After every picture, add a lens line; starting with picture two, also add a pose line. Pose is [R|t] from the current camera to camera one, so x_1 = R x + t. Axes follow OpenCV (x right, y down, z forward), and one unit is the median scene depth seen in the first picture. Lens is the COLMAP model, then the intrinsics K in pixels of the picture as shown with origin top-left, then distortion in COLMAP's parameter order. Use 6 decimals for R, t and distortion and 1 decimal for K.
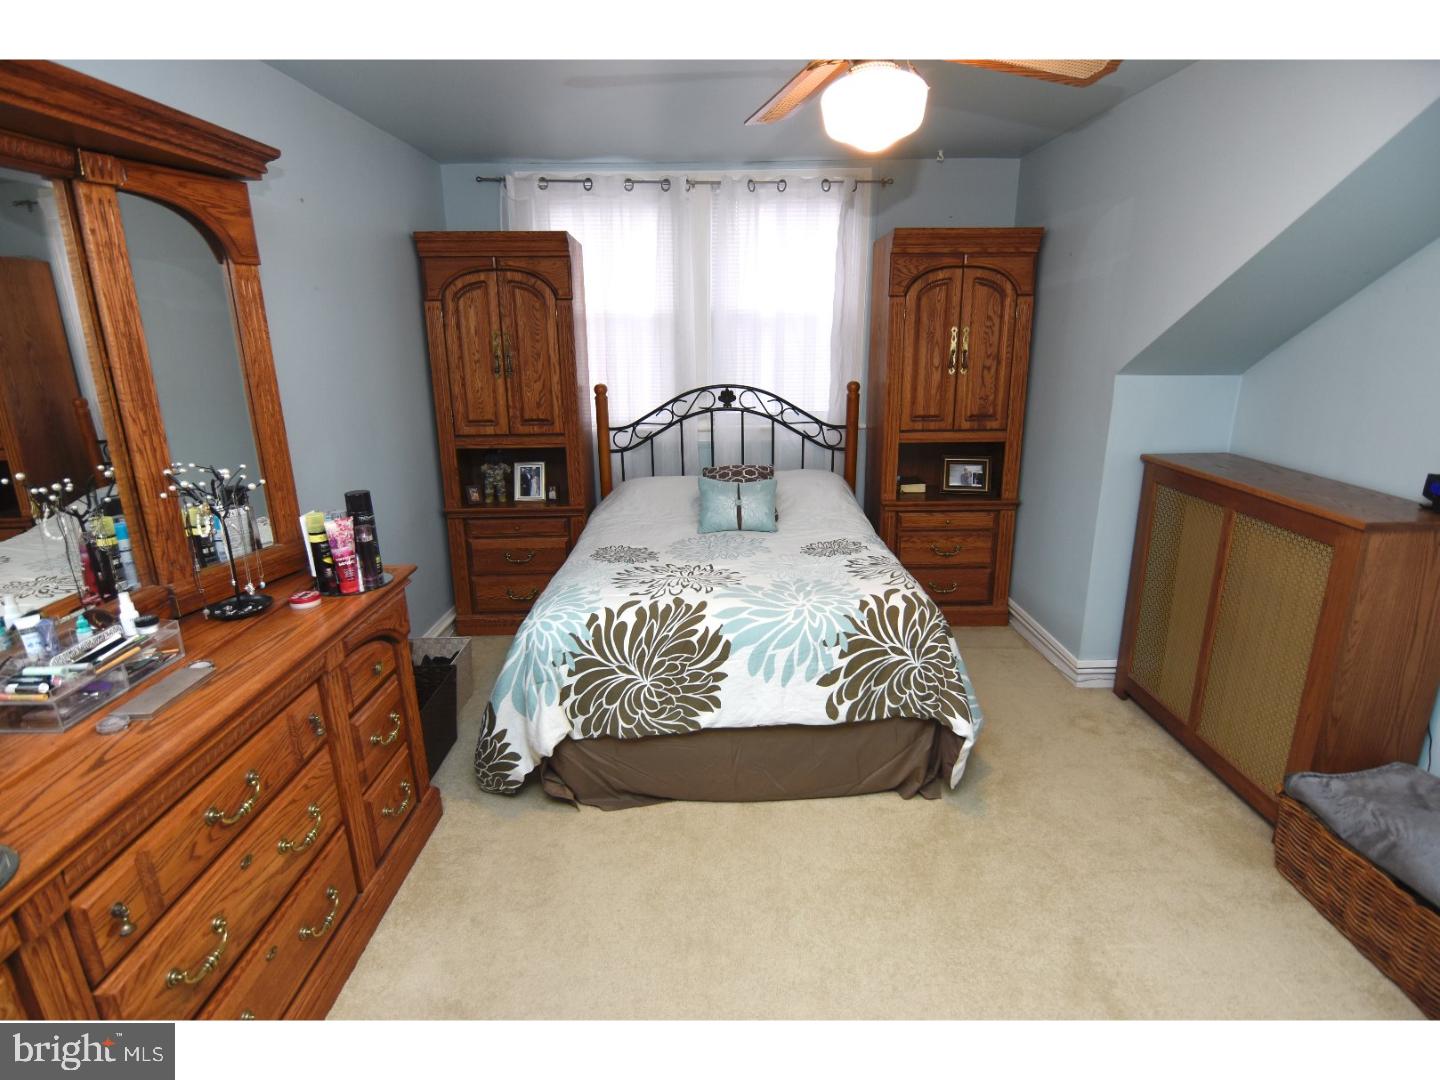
lens RADIAL K [[758.6, 0, 726.9], [0, 758.6, 542.6], [0, 0, 1]] dist [0.000230, -0.019317]
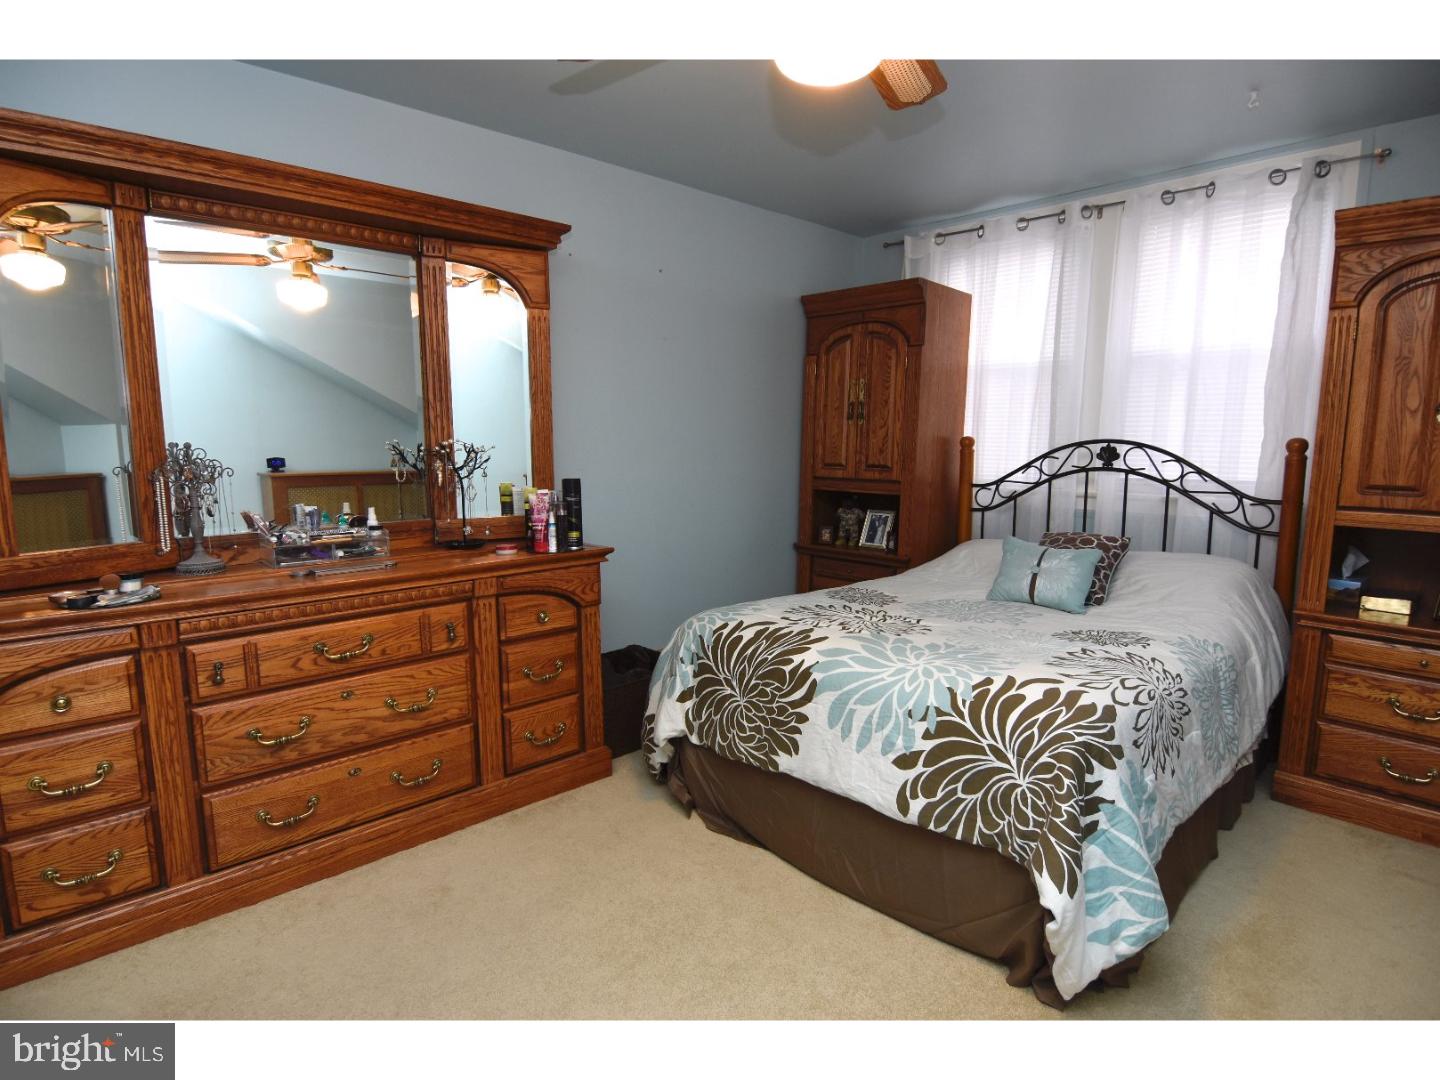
lens RADIAL K [[758.6, 0, 726.9], [0, 758.6, 542.6], [0, 0, 1]] dist [0.000230, -0.019317]
pose [[0.679239, 0.114331, -0.724957, 0.402542], [-0.209201, 0.976973, -0.041932, 0.023863], [0.703469, 0.180144, 0.687517, 0.218303]]
